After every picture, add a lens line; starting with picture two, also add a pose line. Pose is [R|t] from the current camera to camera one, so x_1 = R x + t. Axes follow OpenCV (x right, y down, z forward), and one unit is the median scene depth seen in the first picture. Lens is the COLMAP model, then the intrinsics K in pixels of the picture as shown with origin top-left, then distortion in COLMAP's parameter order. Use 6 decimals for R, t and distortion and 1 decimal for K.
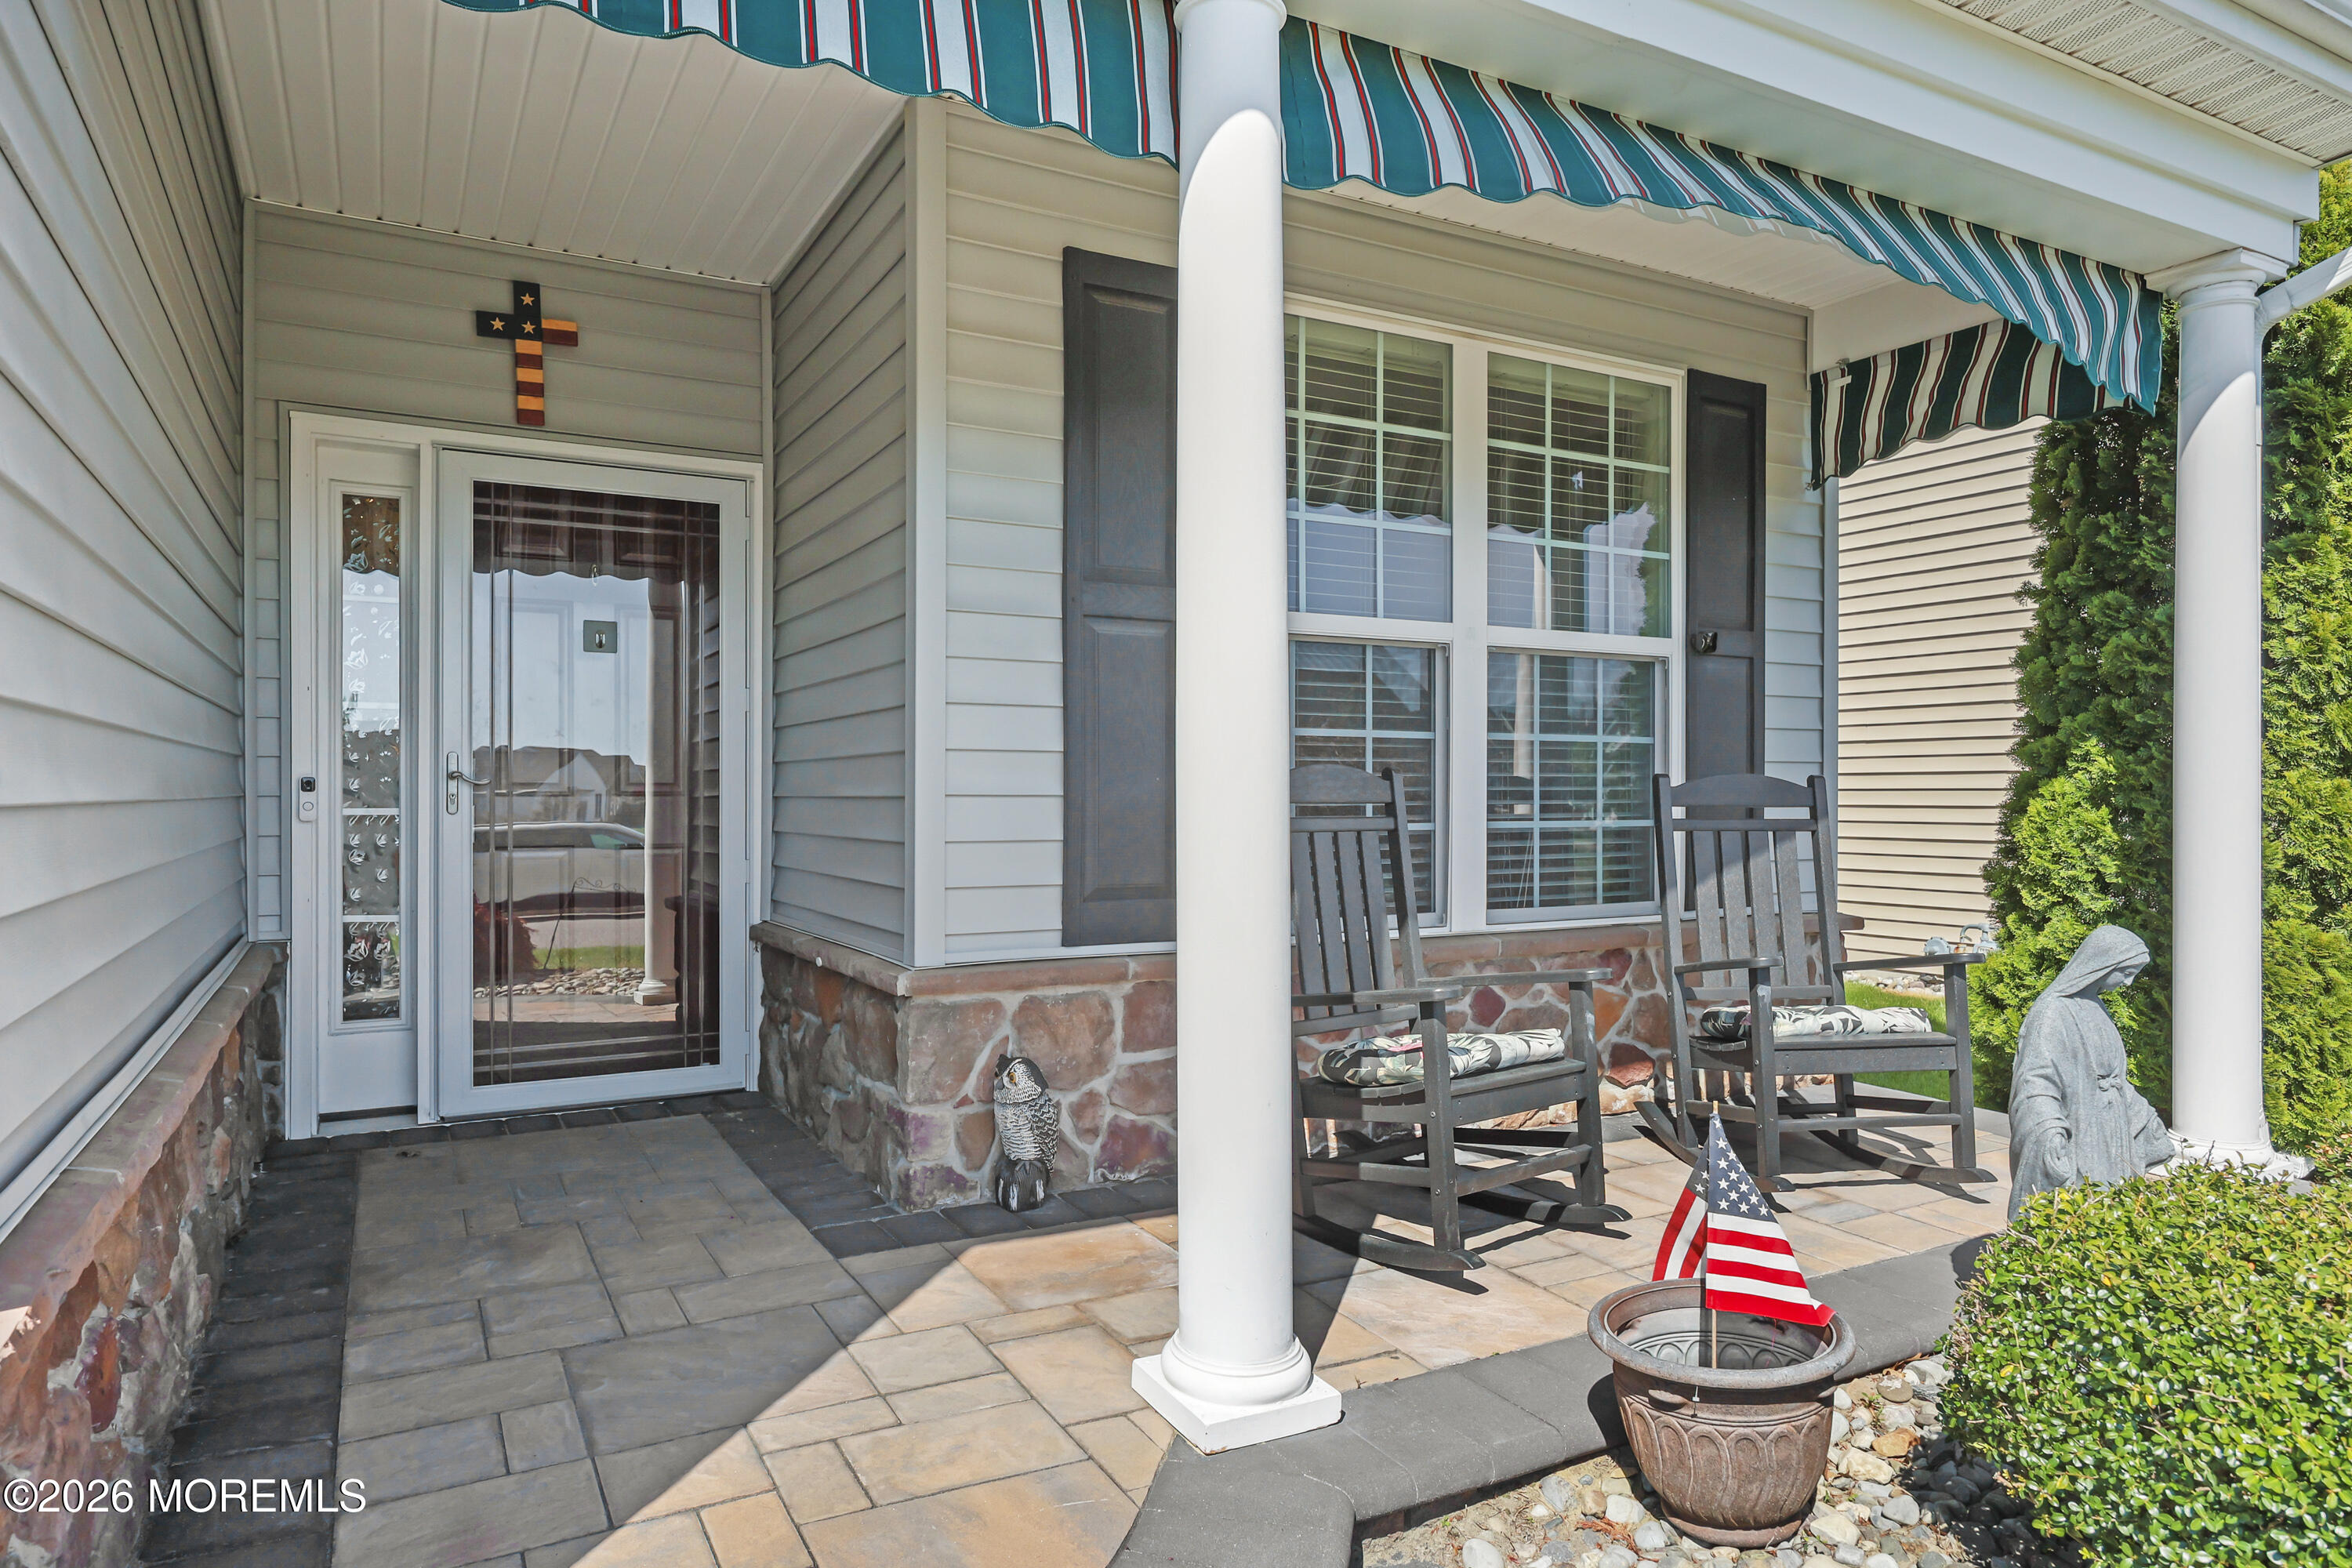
lens RADIAL K [[1338.6, 0, 1176.0], [0, 1338.6, 784.0], [0, 0, 1]] dist [0.000392, 0.000382]
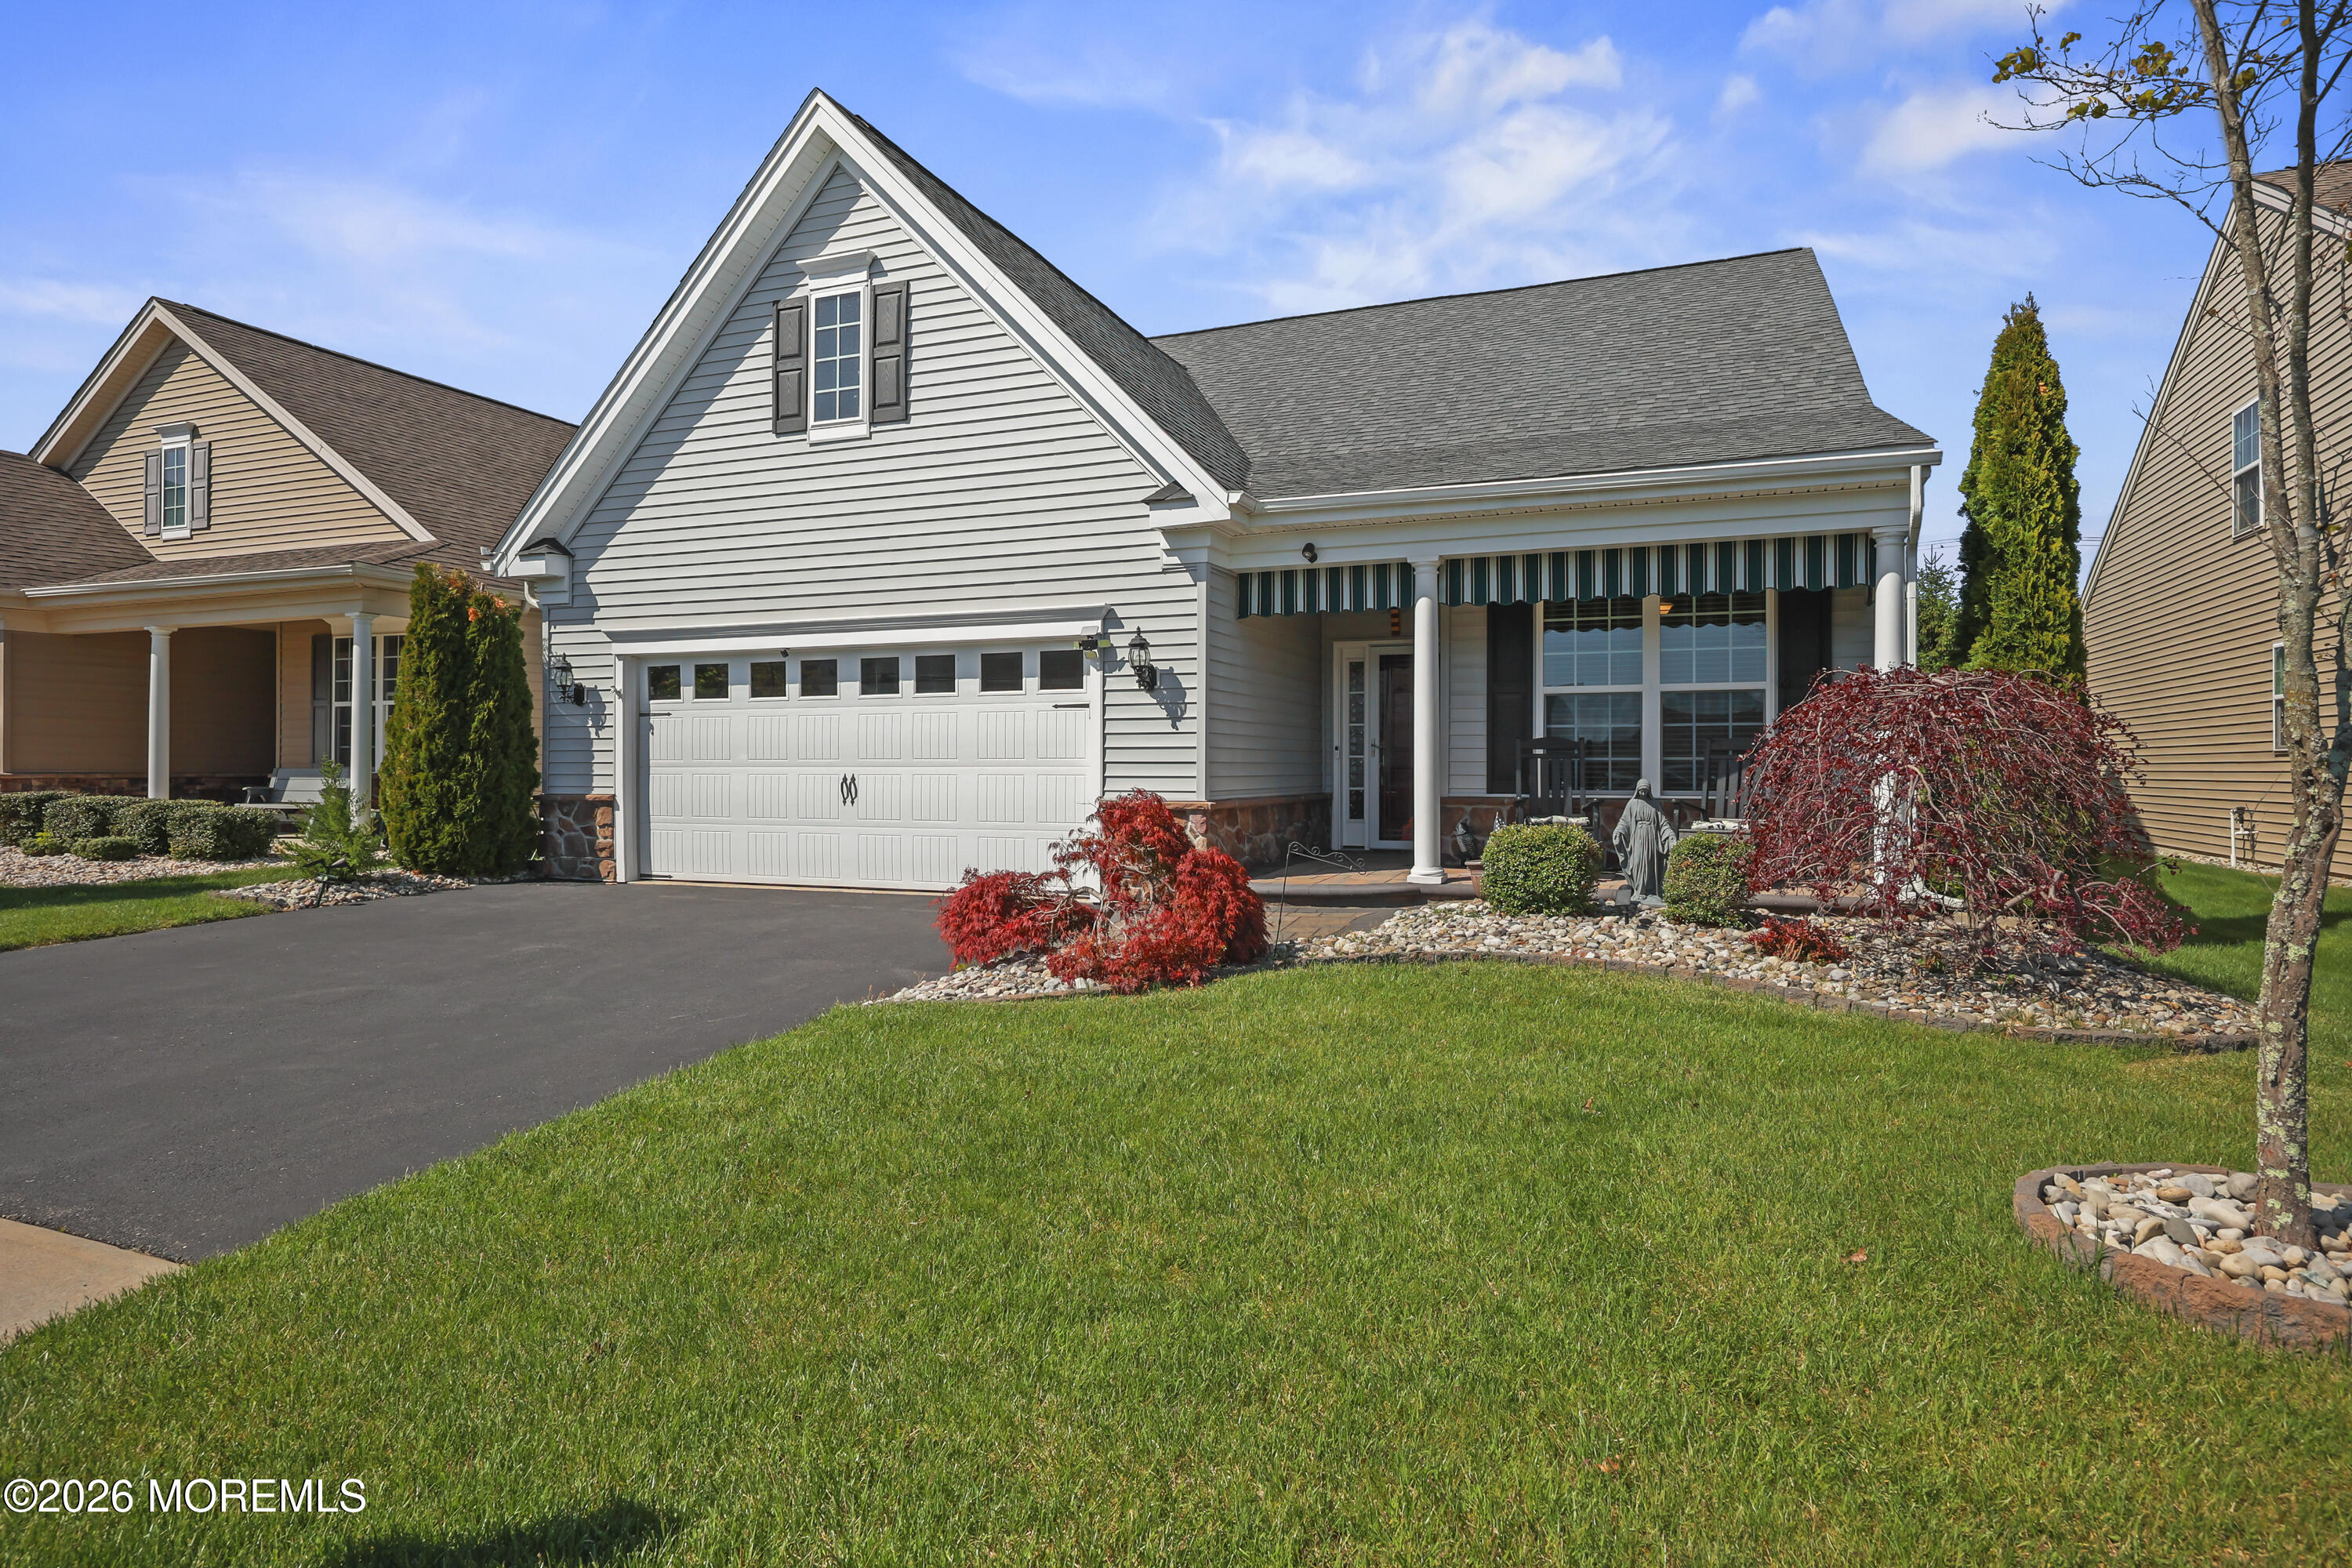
lens RADIAL K [[1352.8, 0, 1091.2], [0, 1352.8, 776.4], [0, 0, 1]] dist [0.001920, 0.000874]
pose [[0.573202, 0.004189, -0.819403, 1.873931], [0.011112, 0.999855, 0.012885, 0.018626], [0.819338, -0.016491, 0.573073, -1.553167]]
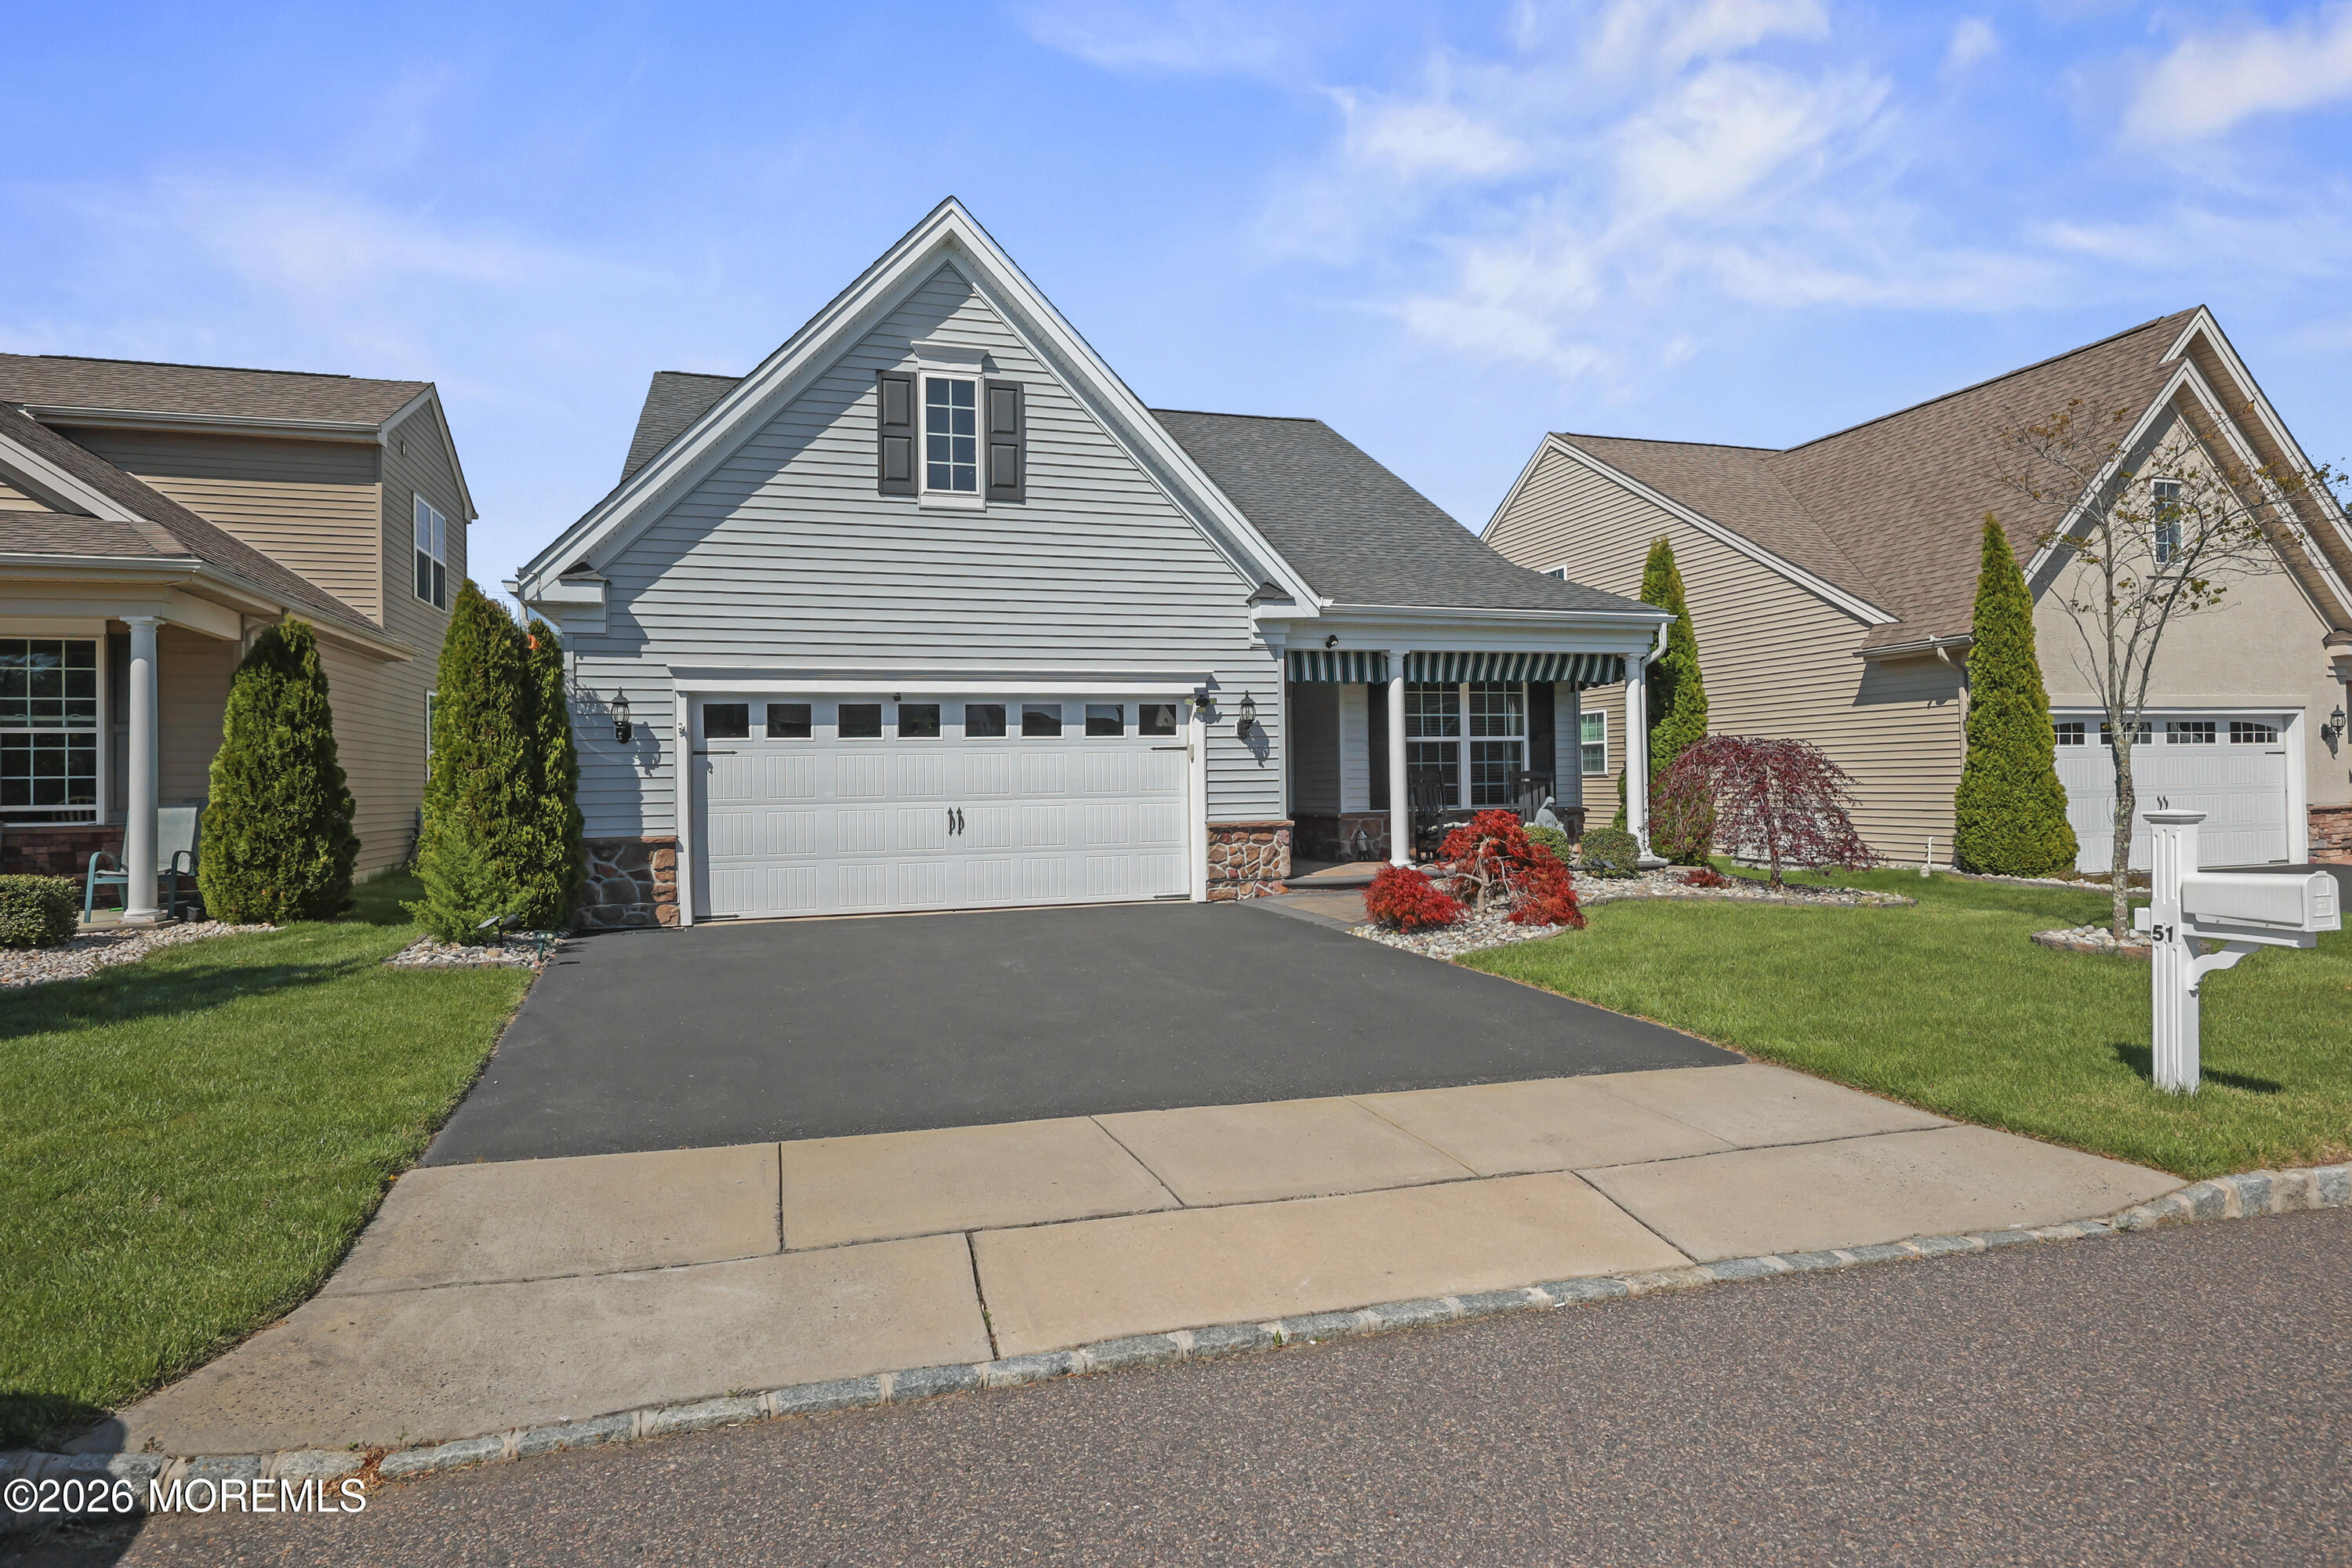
lens RADIAL K [[1338.6, 0, 1176.0], [0, 1338.6, 784.0], [0, 0, 1]] dist [0.000392, 0.000382]
pose [[0.971082, -0.018058, -0.238061, 0.345308], [0.021761, 0.999680, 0.012933, -0.046746], [0.237751, -0.017739, 0.971164, -3.454977]]
